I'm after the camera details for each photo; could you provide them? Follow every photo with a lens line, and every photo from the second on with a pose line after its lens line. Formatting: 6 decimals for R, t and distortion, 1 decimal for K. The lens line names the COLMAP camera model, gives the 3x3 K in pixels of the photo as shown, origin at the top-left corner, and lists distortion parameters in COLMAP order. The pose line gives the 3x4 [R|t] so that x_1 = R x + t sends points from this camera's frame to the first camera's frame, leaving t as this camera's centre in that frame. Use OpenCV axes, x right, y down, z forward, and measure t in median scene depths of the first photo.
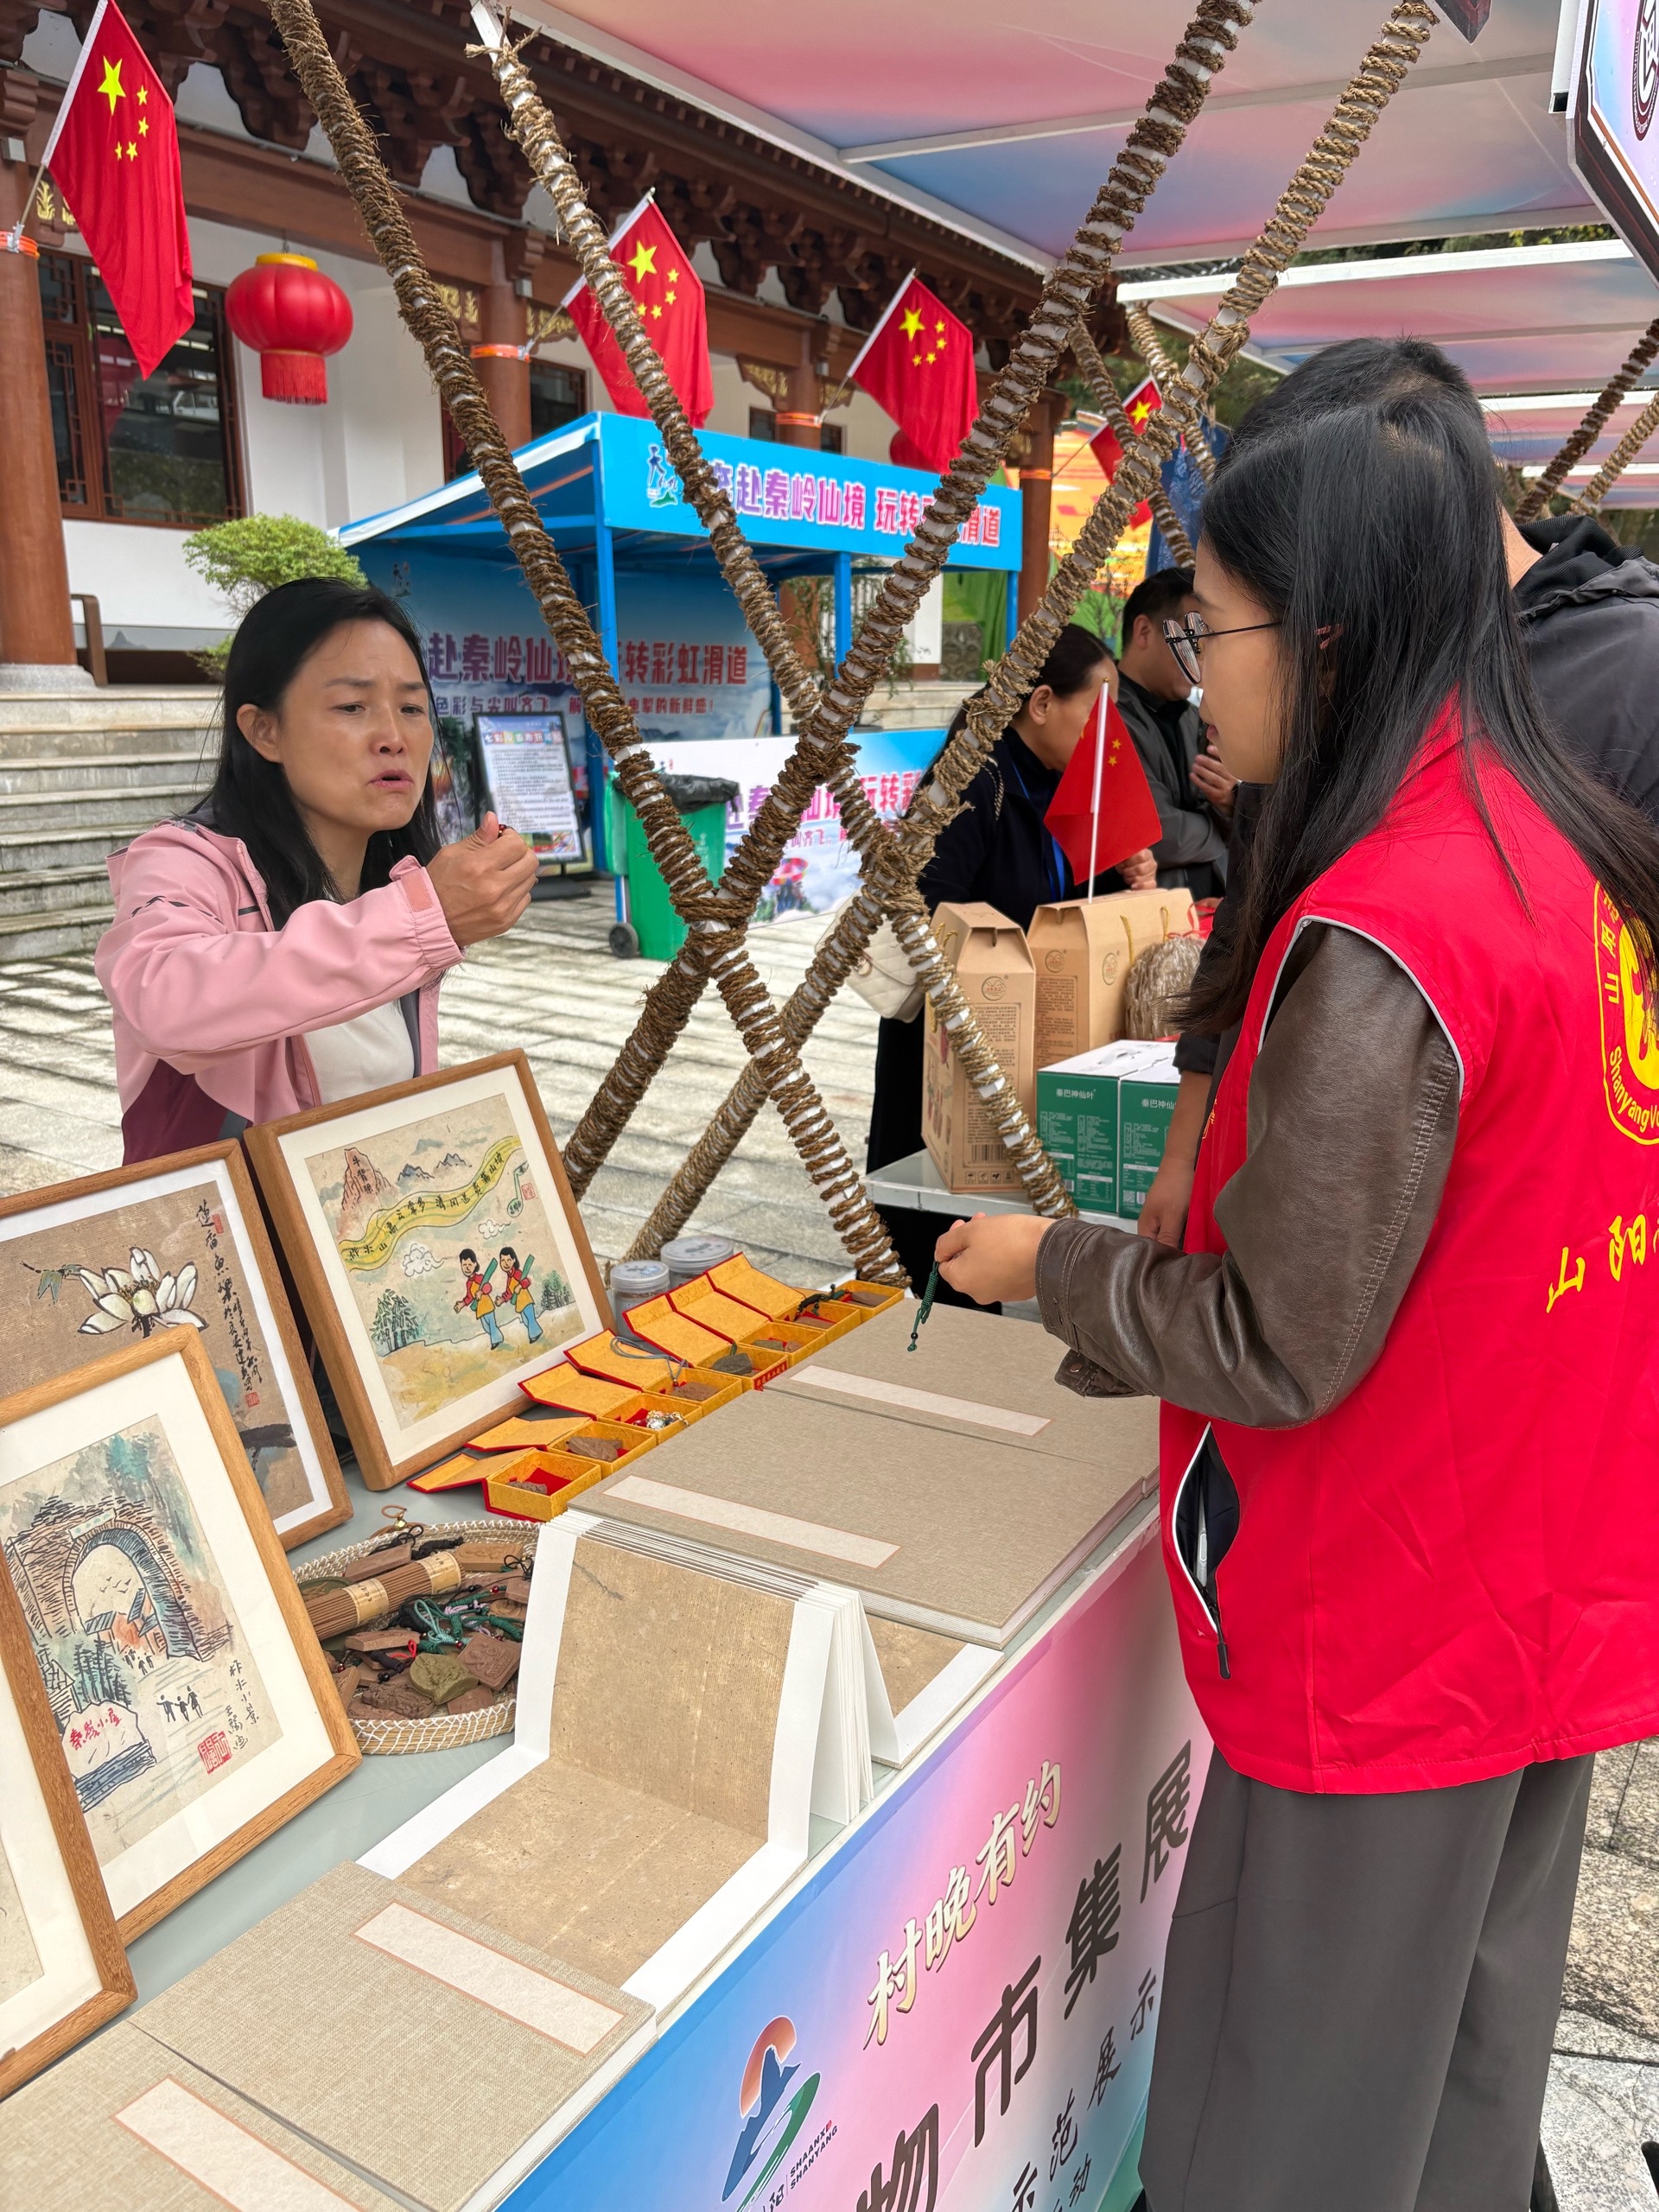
lens RADIAL K [[1674.2, 0, 888.6], [0, 1674.2, 1134.8], [0, 0, 1]] dist [-0.014426, -0.003373]
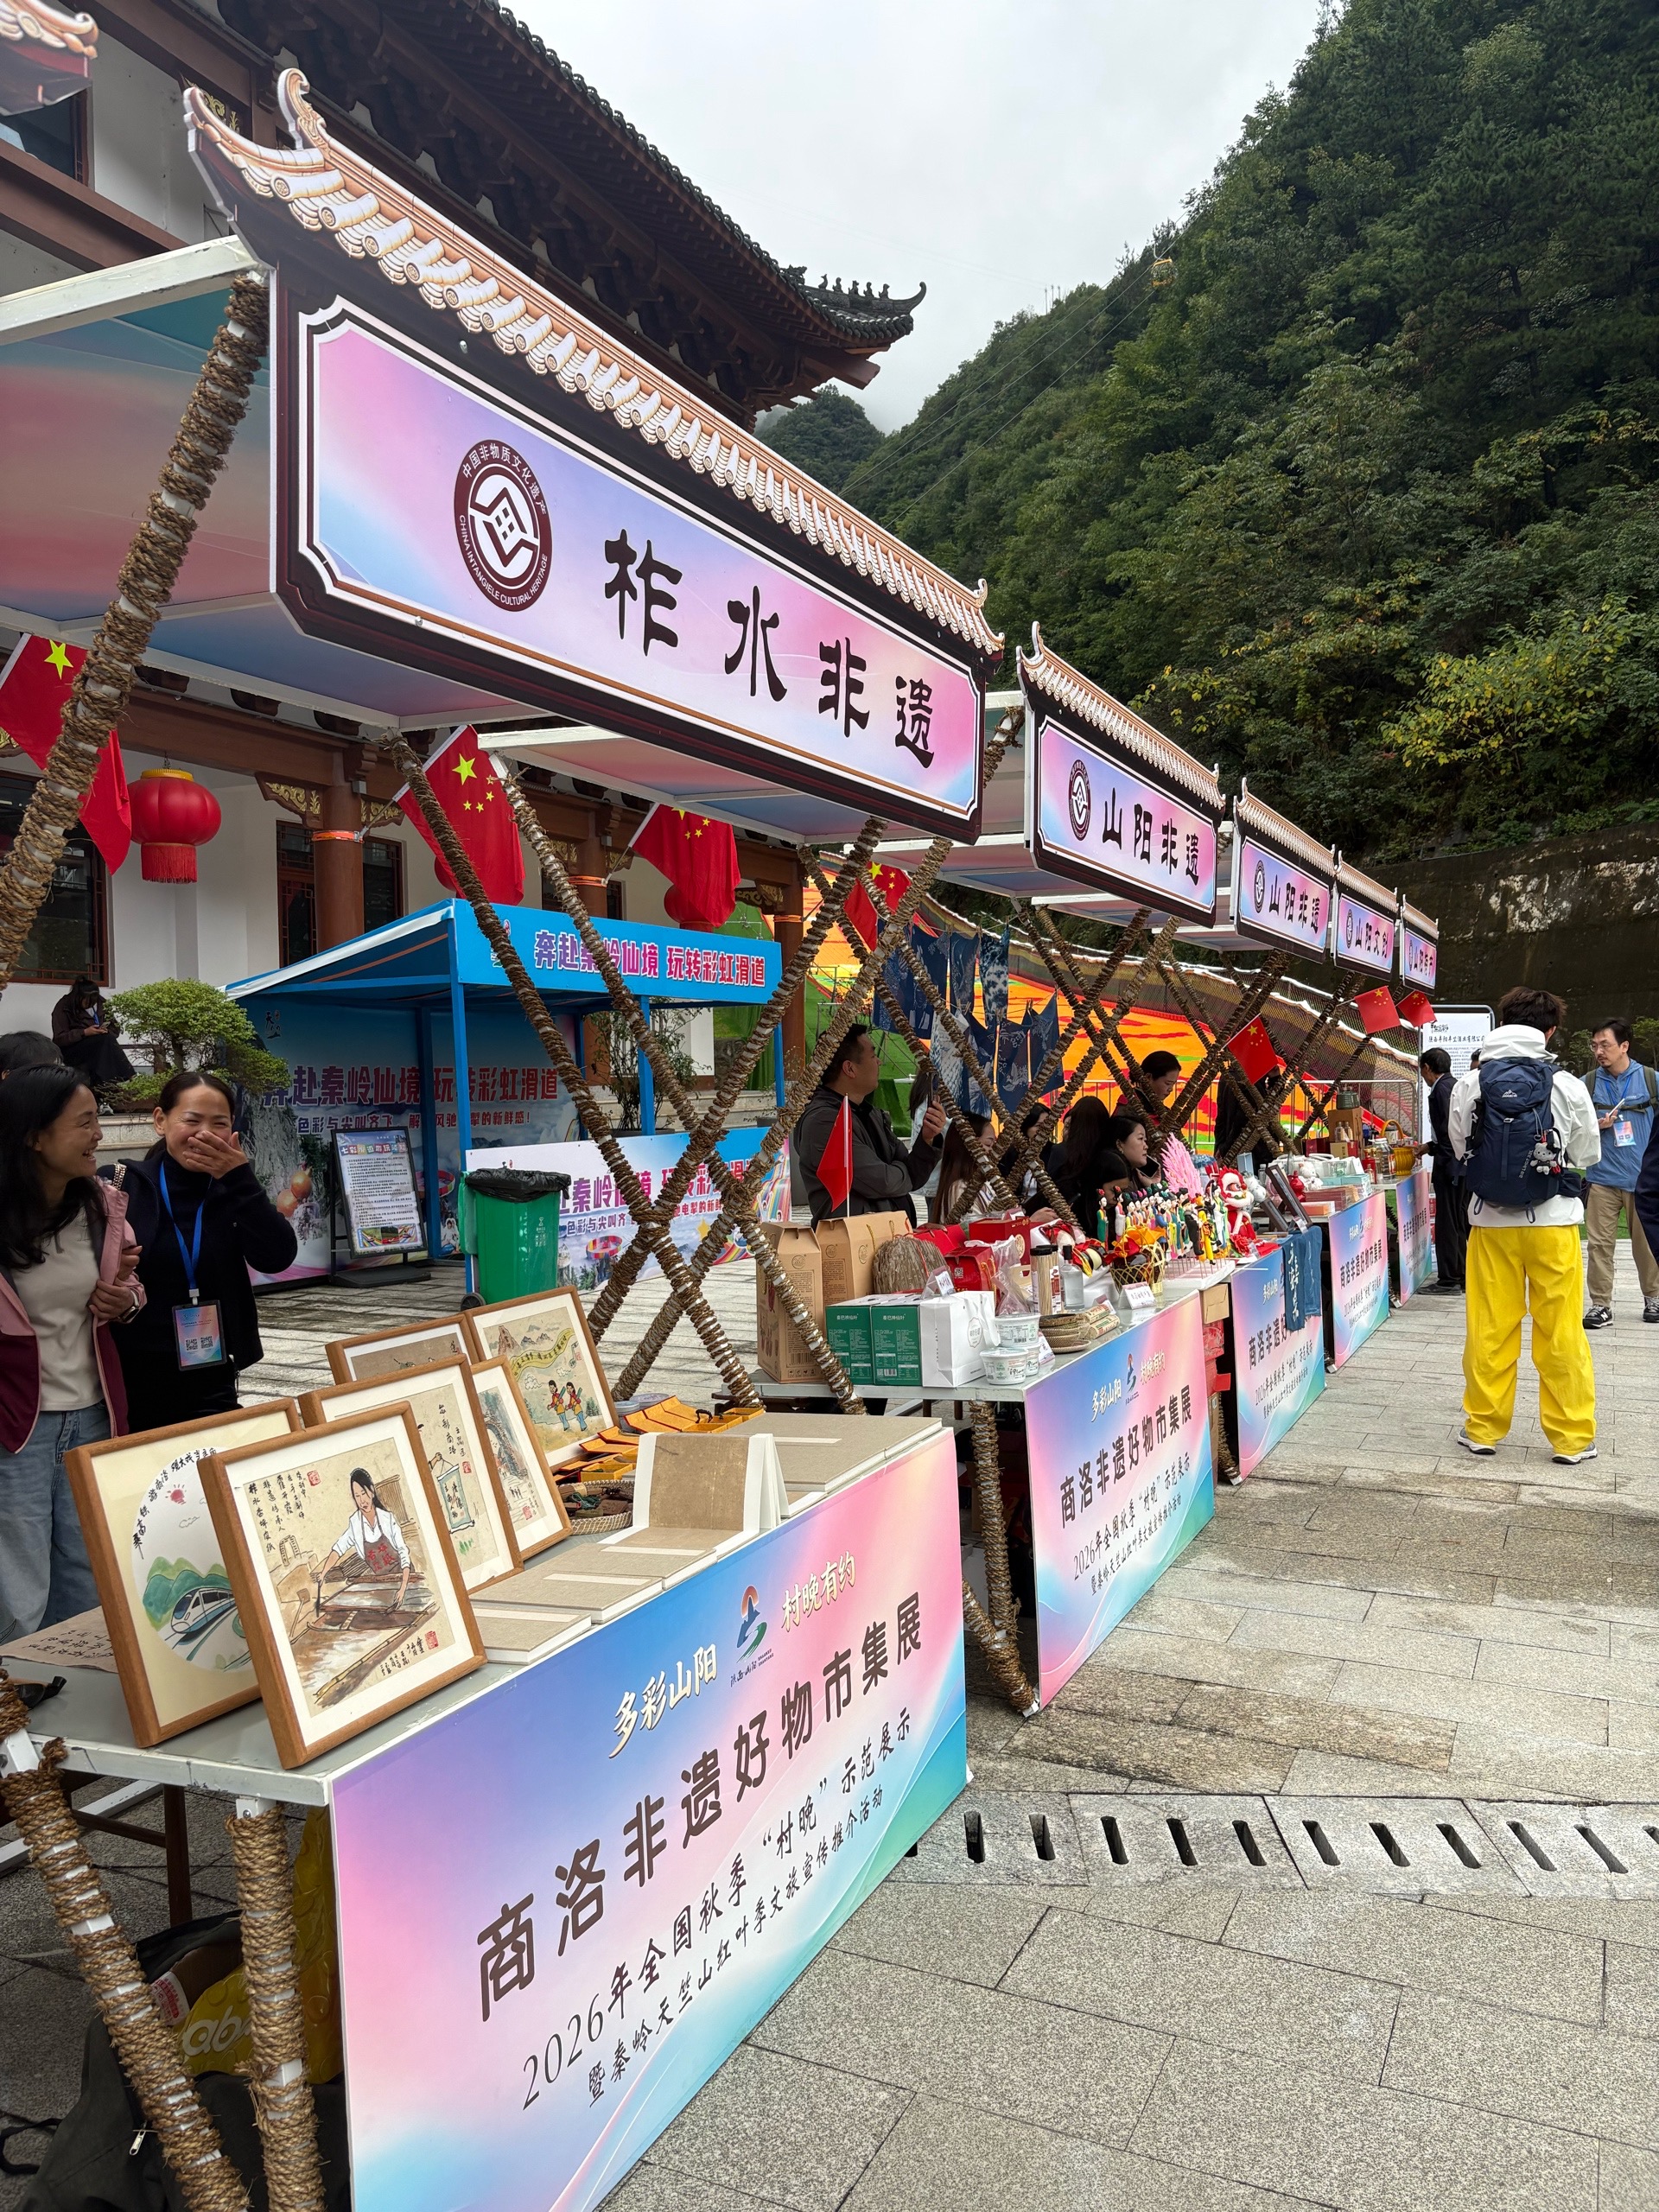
lens RADIAL K [[1669.3, 0, 829.5], [0, 1669.3, 1106.0], [0, 0, 1]] dist [0.029284, -0.001530]
pose [[0.993825, -0.035752, 0.105037, -0.020313], [0.060911, 0.967059, -0.247157, 0.046243], [-0.092741, 0.252029, 0.963266, -0.181819]]
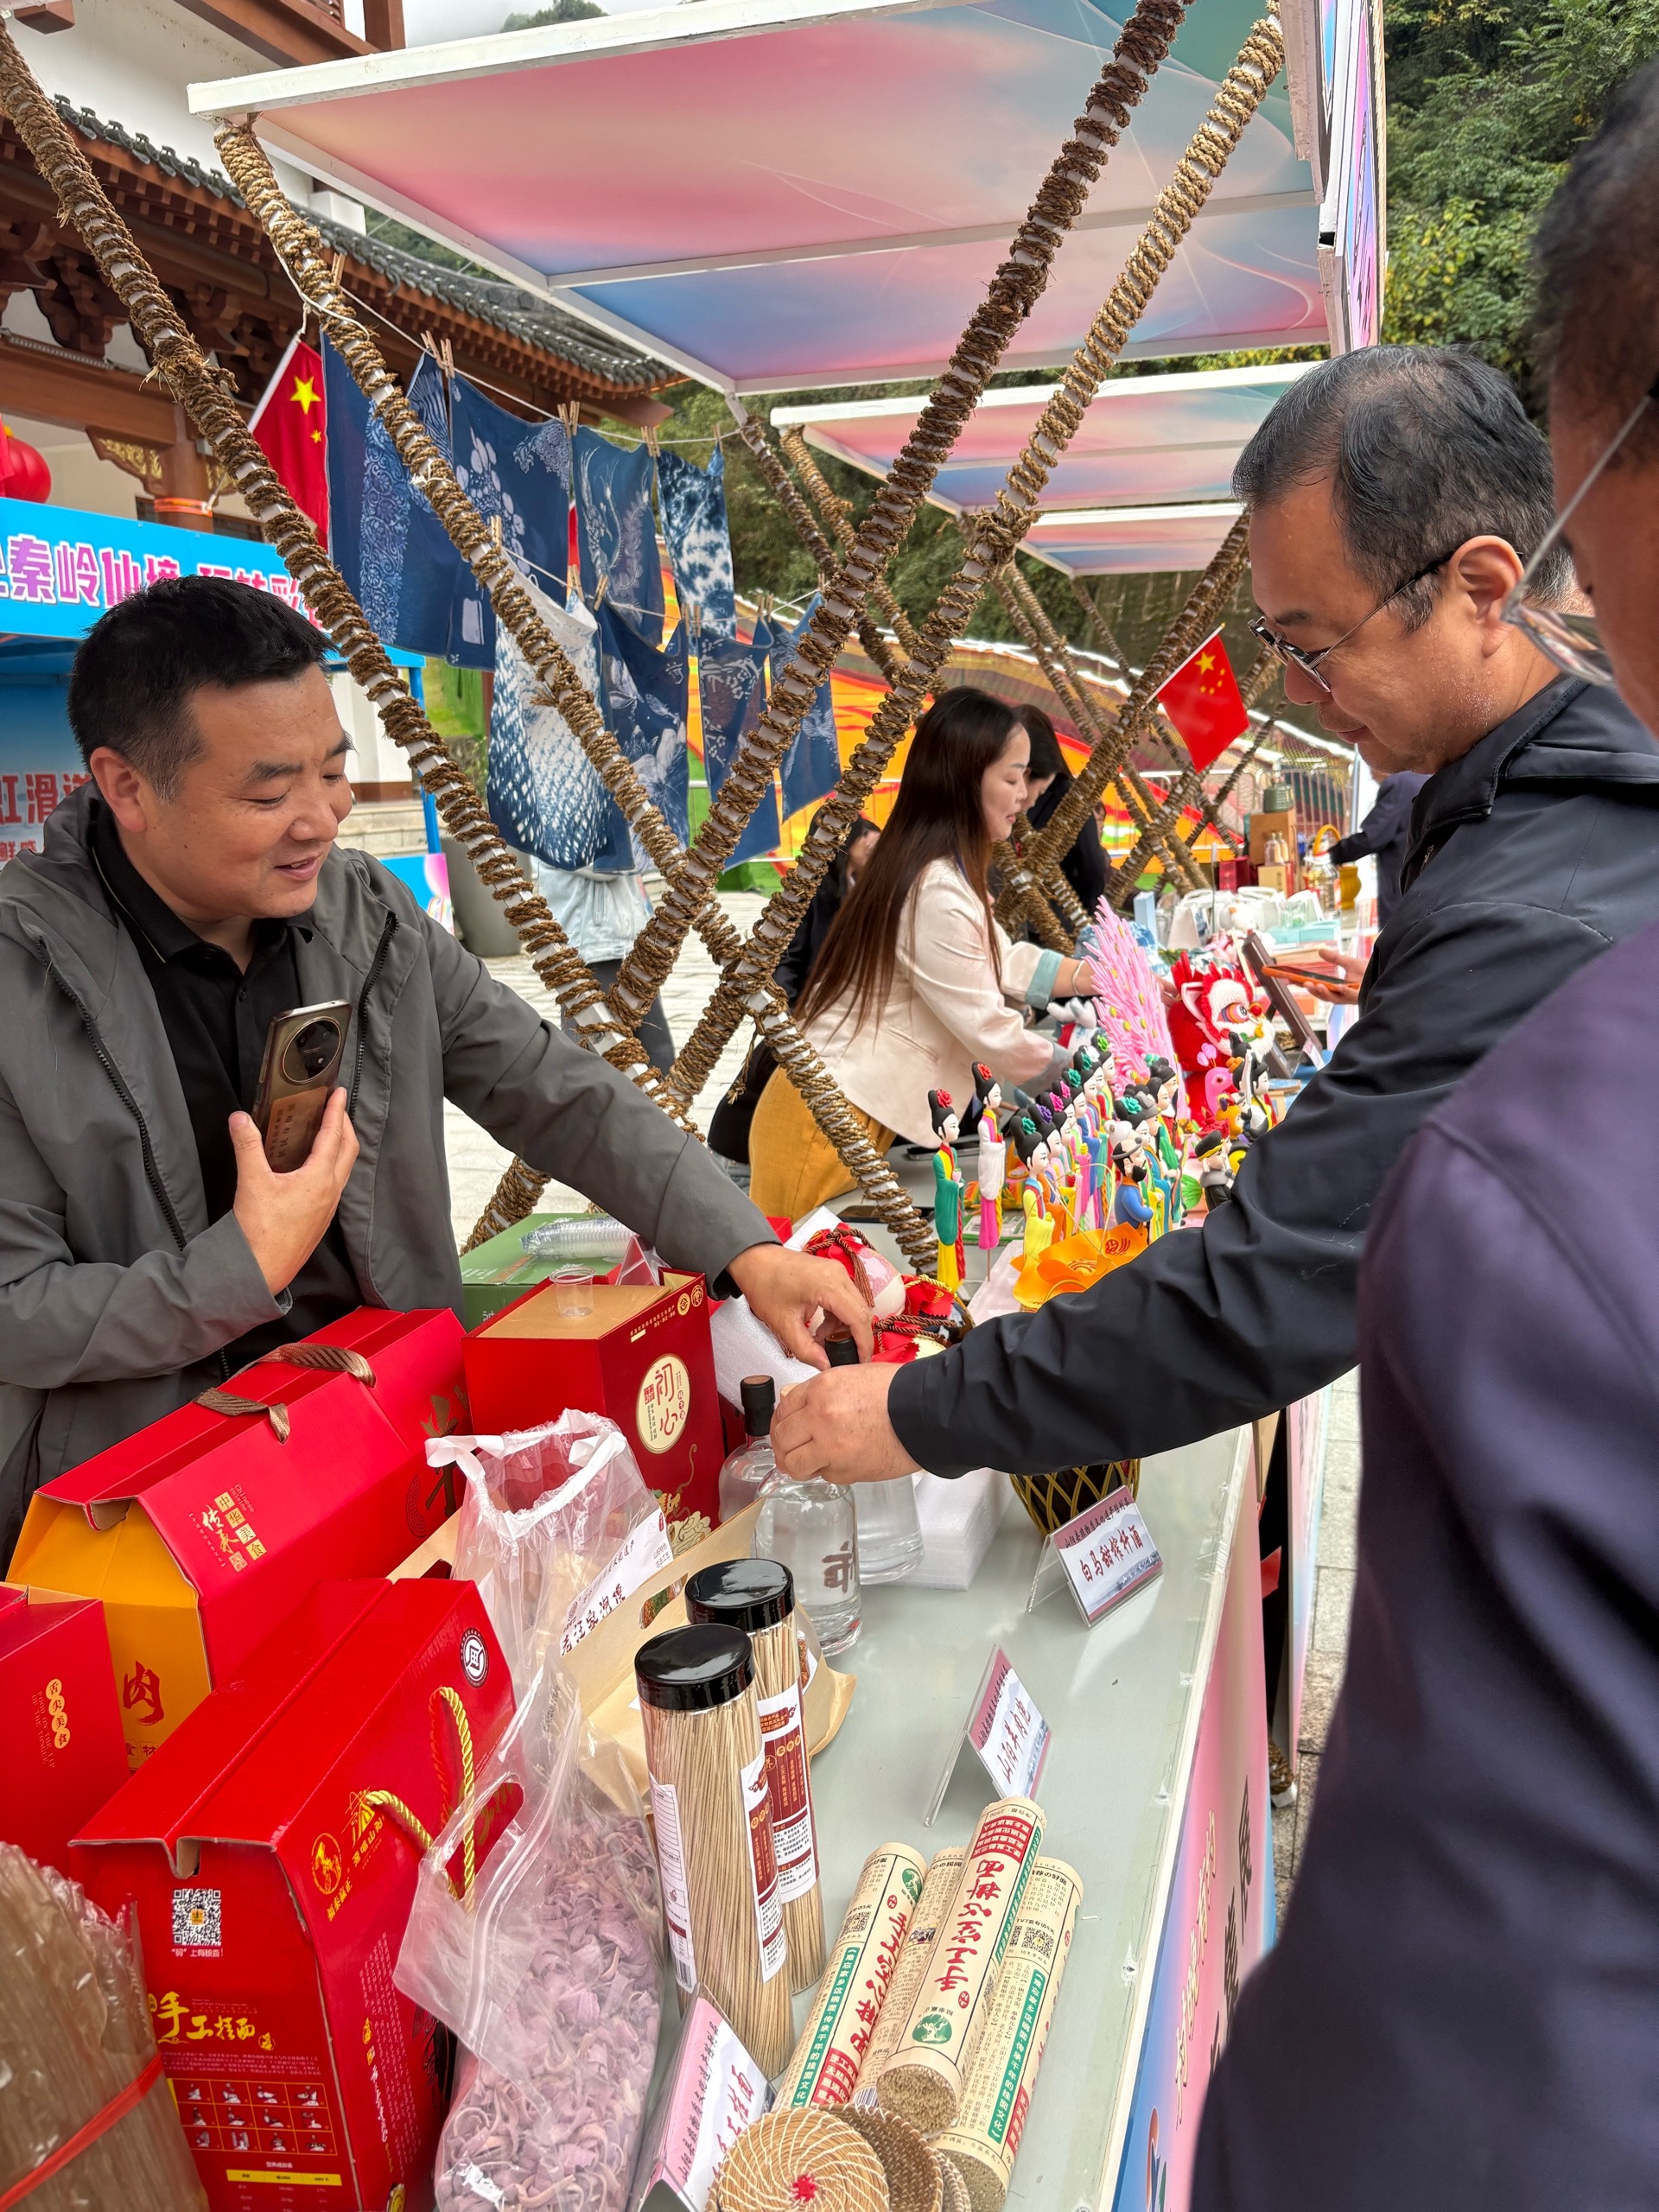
lens RADIAL K [[1669.3, 0, 829.5], [0, 1669.3, 1106.0], [0, 0, 1]] dist [0.029284, -0.001530]
pose [[0.971530, -0.096197, 0.216508, 0.078141], [0.112504, 0.991571, -0.064270, -0.051712], [-0.208501, 0.086798, 0.974163, 0.189261]]
